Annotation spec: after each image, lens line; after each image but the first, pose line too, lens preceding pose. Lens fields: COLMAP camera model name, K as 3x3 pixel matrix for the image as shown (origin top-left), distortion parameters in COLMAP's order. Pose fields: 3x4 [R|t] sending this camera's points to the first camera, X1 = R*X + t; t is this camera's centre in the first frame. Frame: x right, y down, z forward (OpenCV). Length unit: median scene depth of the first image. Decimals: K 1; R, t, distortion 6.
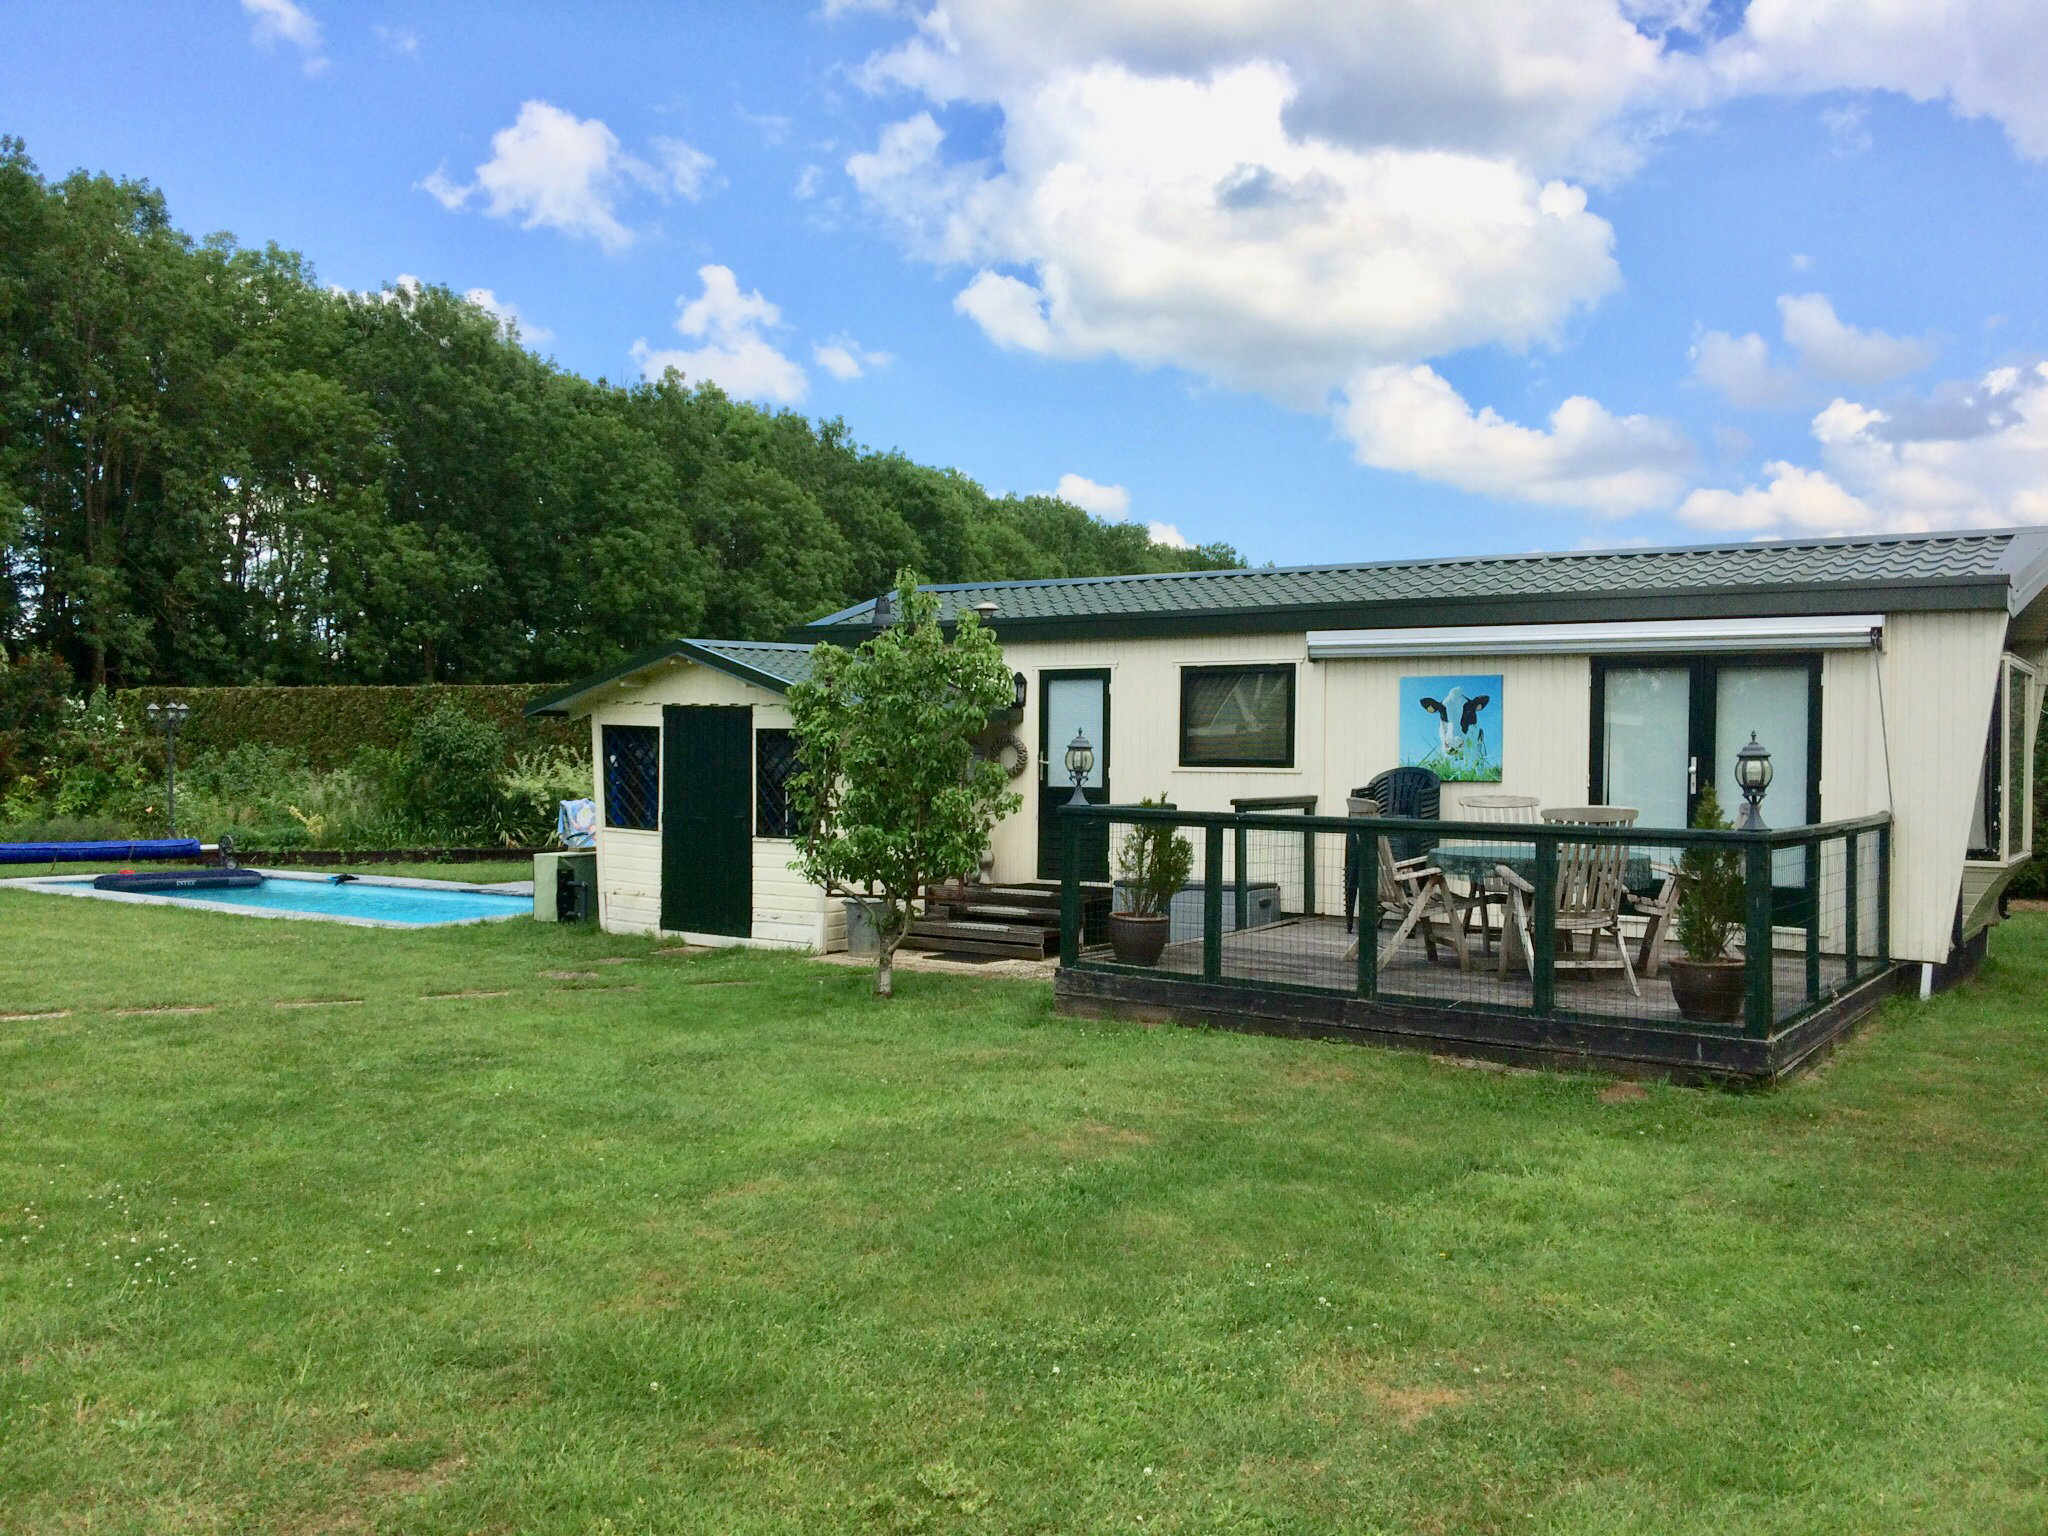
lens RADIAL K [[1713.7, 0, 1024.0], [0, 1713.7, 768.0], [0, 0, 1]] dist [0.108165, -0.158468]
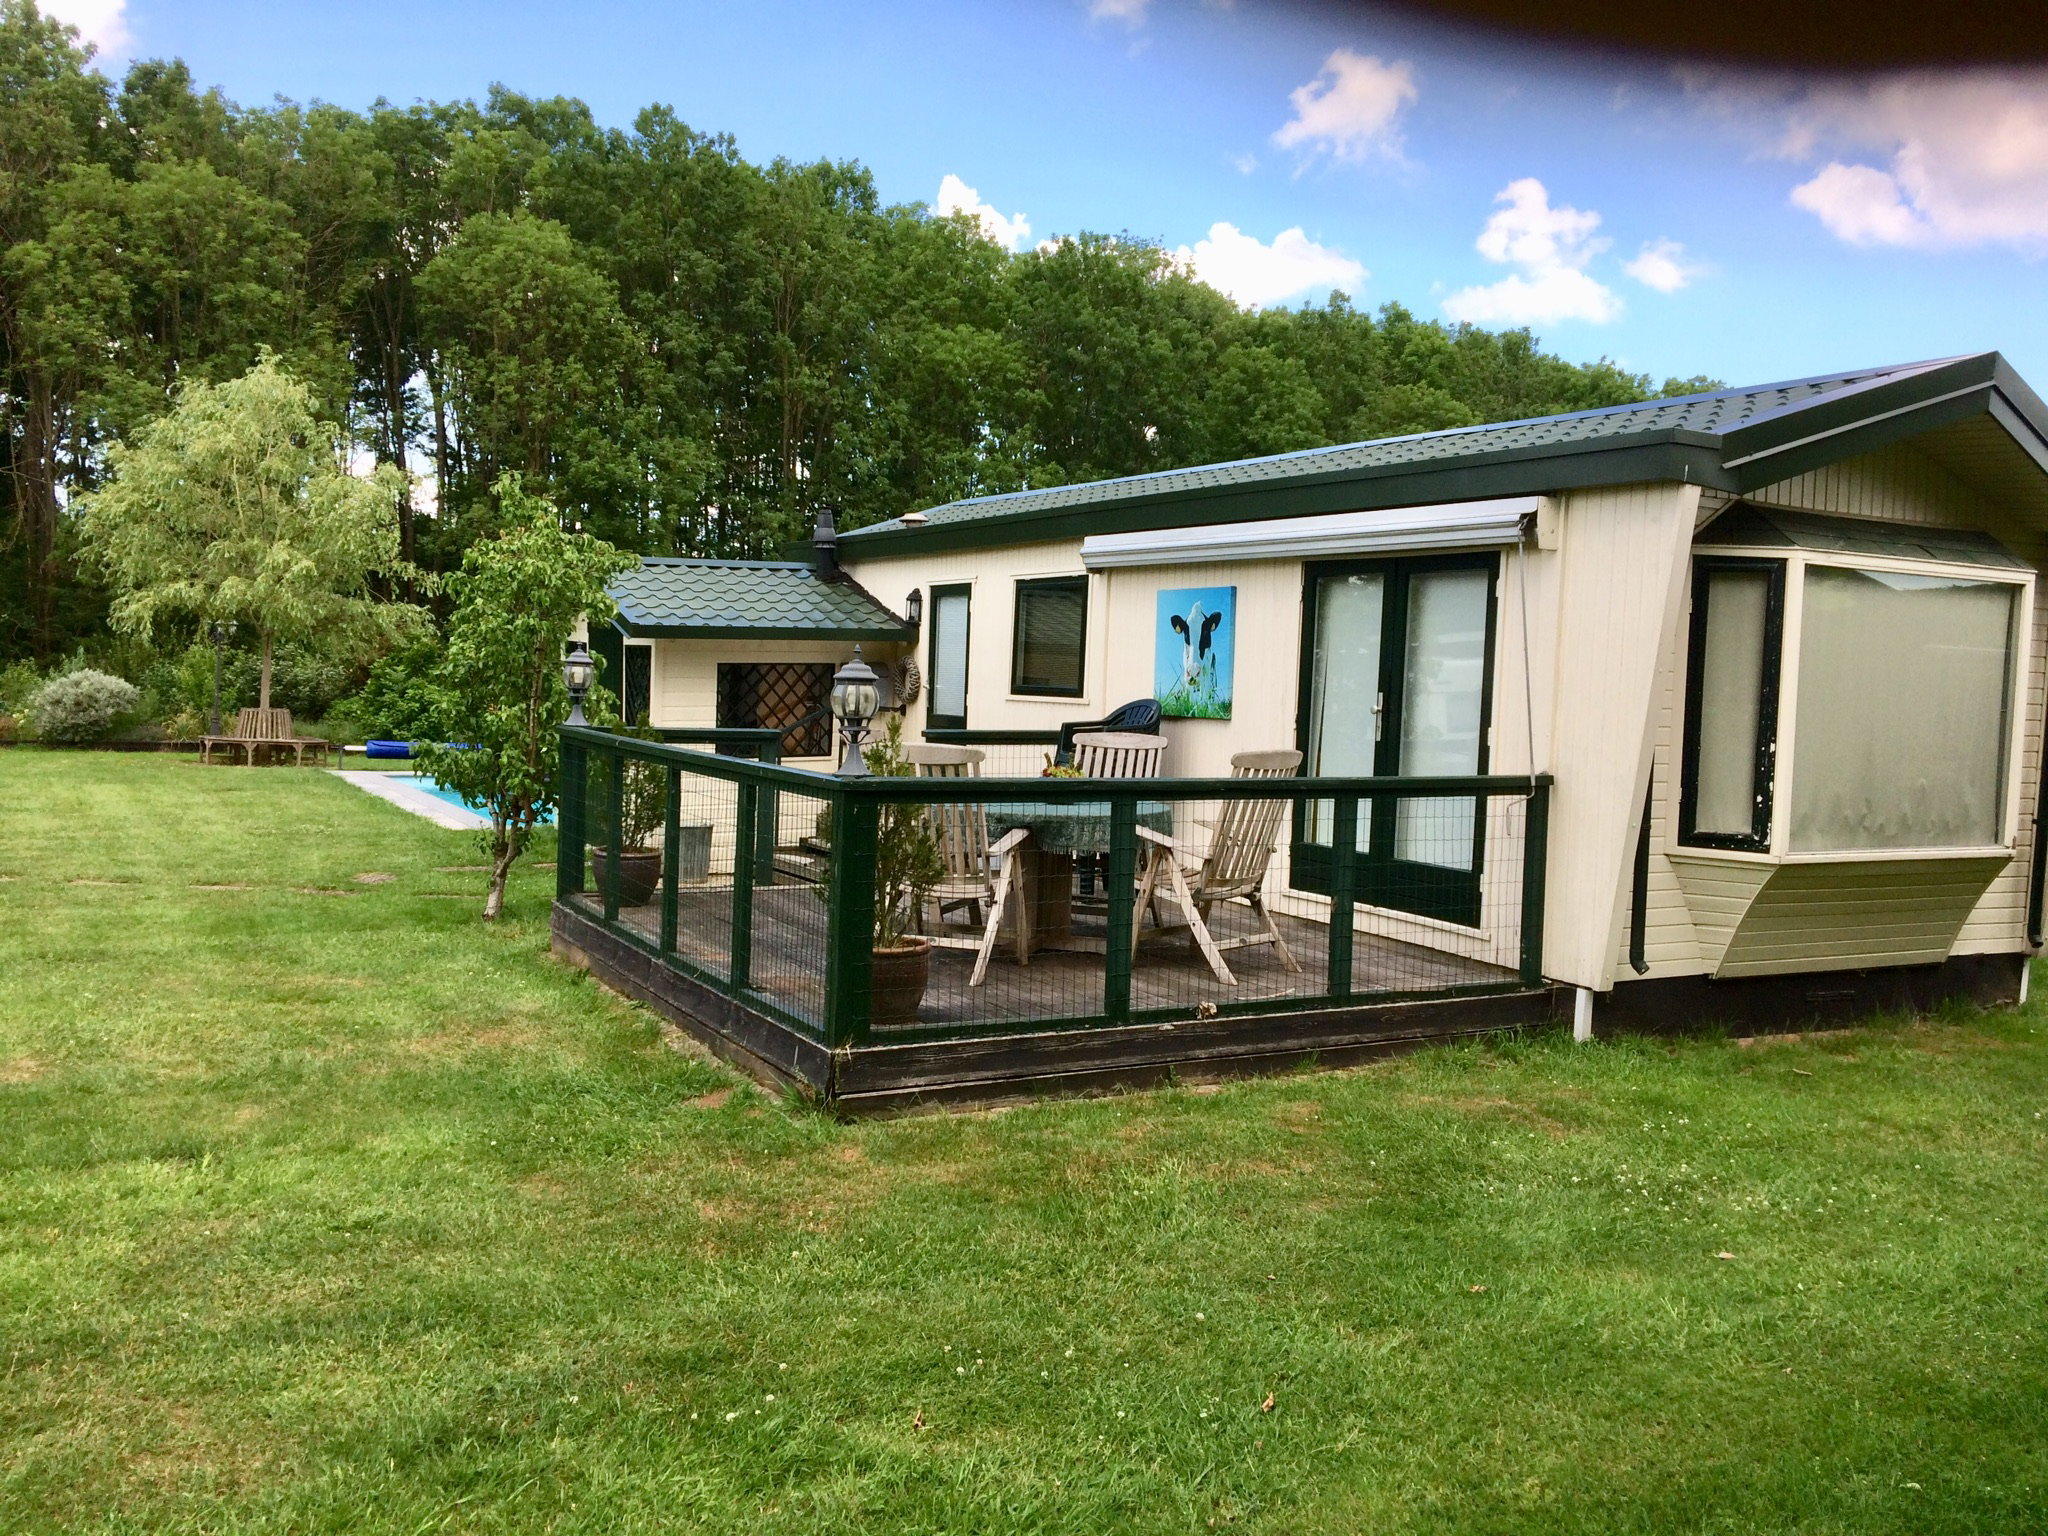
lens RADIAL K [[1721.1, 0, 1024.0], [0, 1721.1, 768.0], [0, 0, 1]] dist [0.067427, 0.009100]
pose [[0.894759, 0.043545, -0.444421, 0.464612], [-0.027220, 0.998702, 0.043050, -0.001205], [0.445719, -0.026422, 0.894783, 0.201488]]
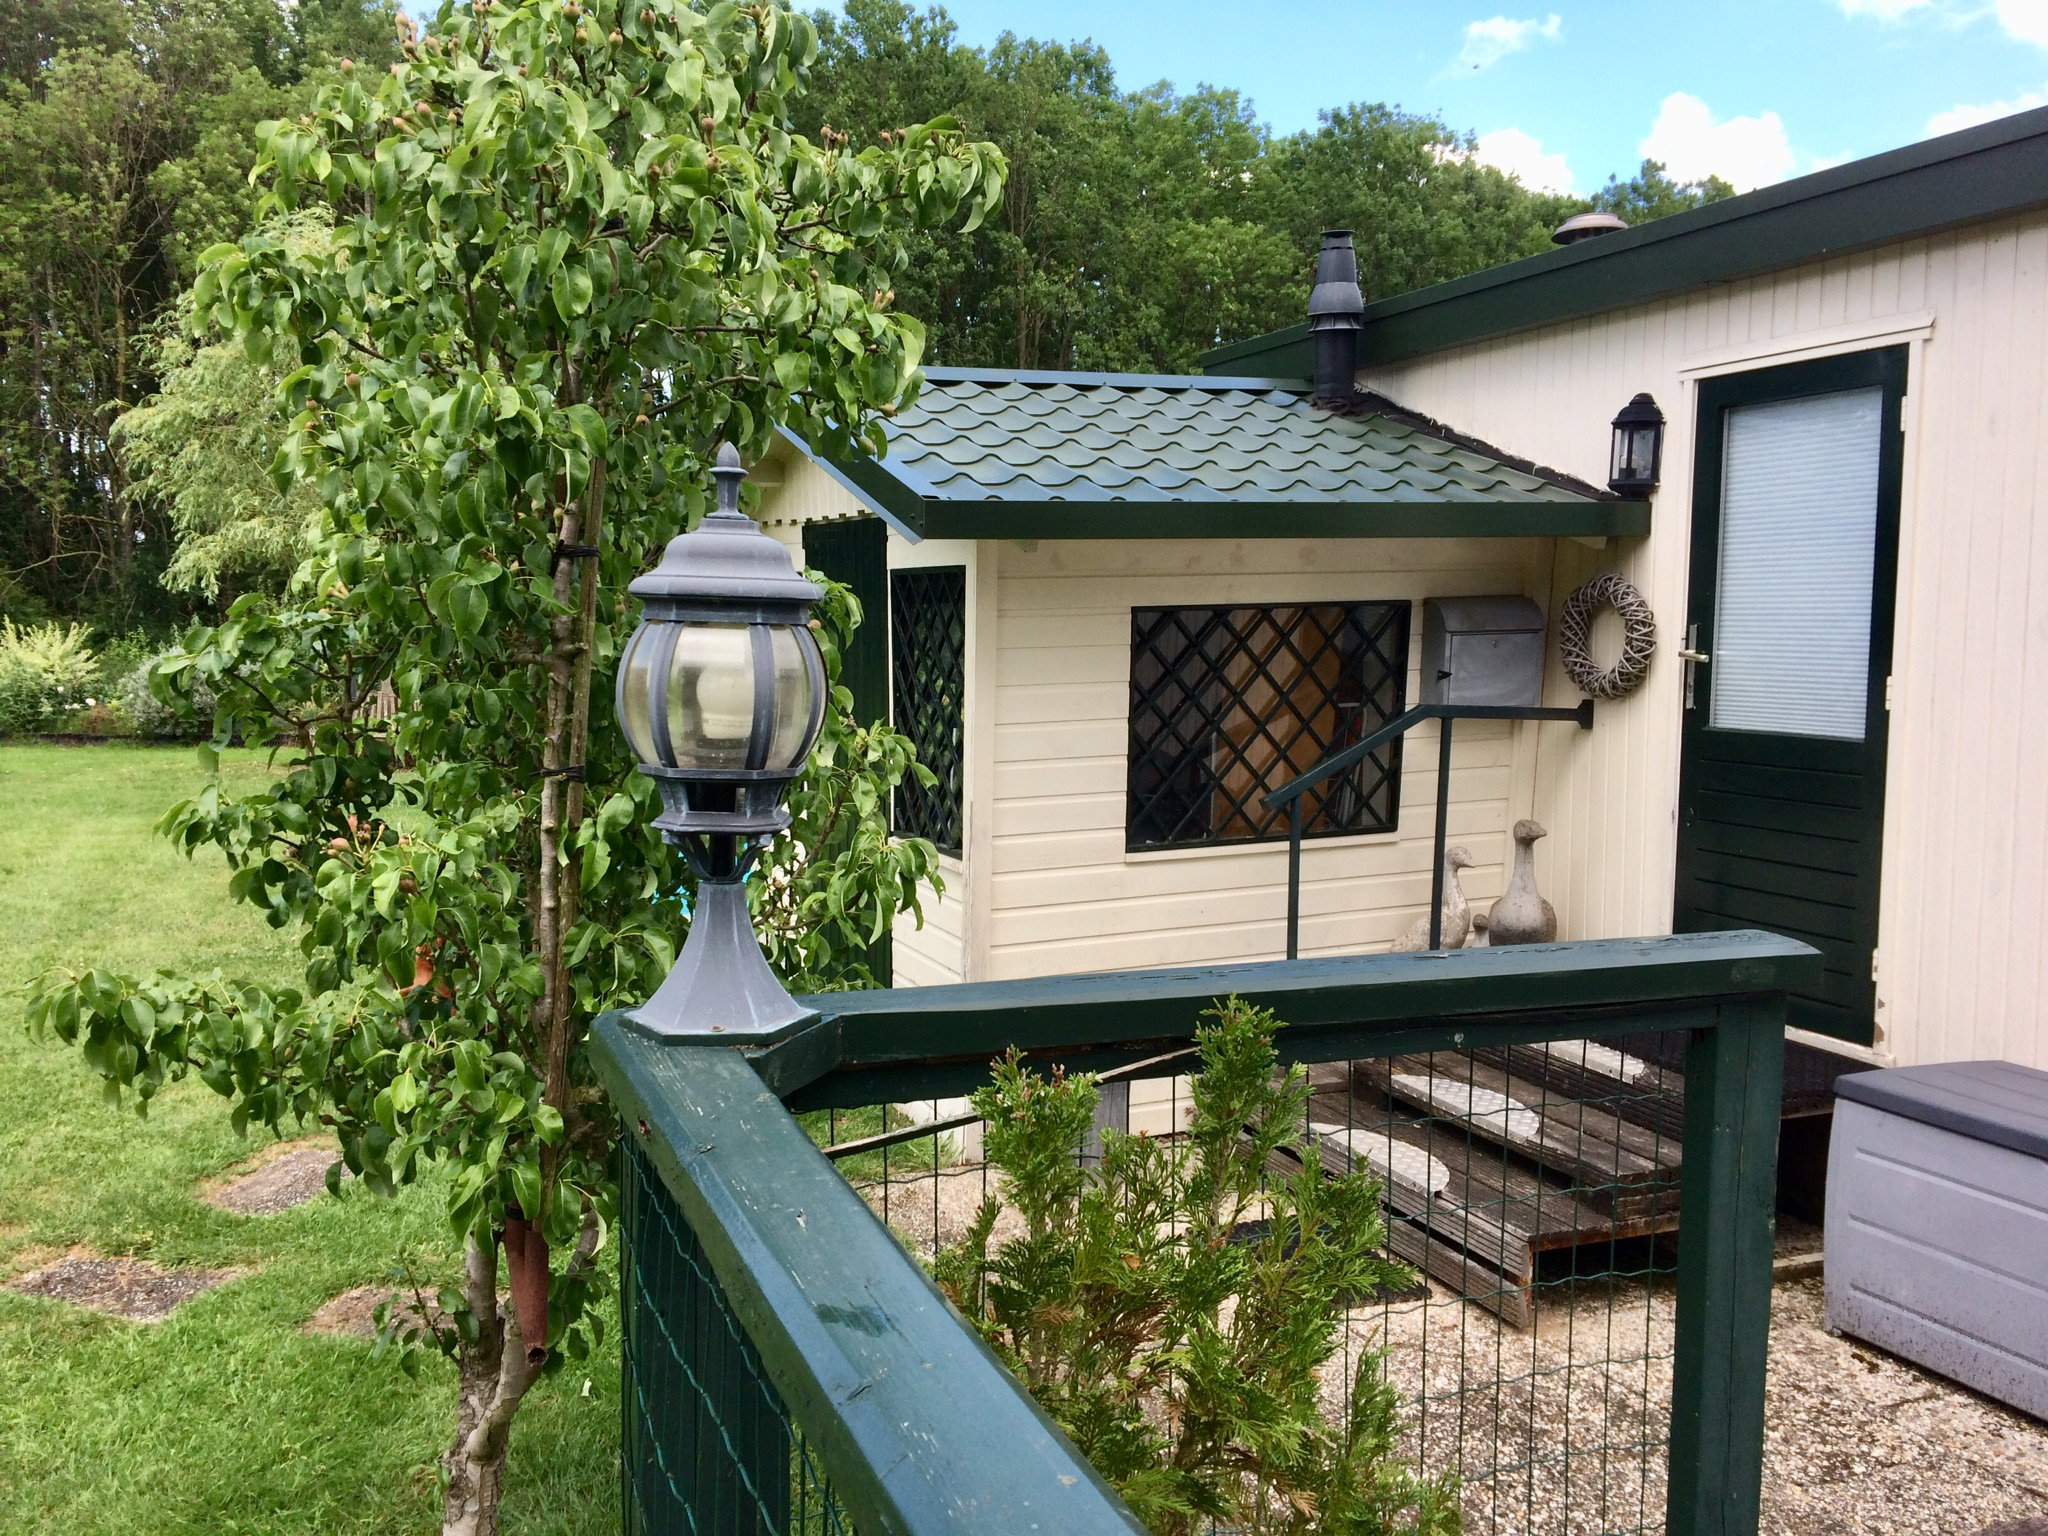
lens RADIAL K [[1713.7, 0, 1024.0], [0, 1713.7, 768.0], [0, 0, 1]] dist [0.108165, -0.158468]
pose [[0.834800, 0.044712, -0.548735, 0.089346], [-0.004639, 0.997233, 0.074199, -0.006130], [0.550534, -0.059395, 0.832697, 0.640258]]
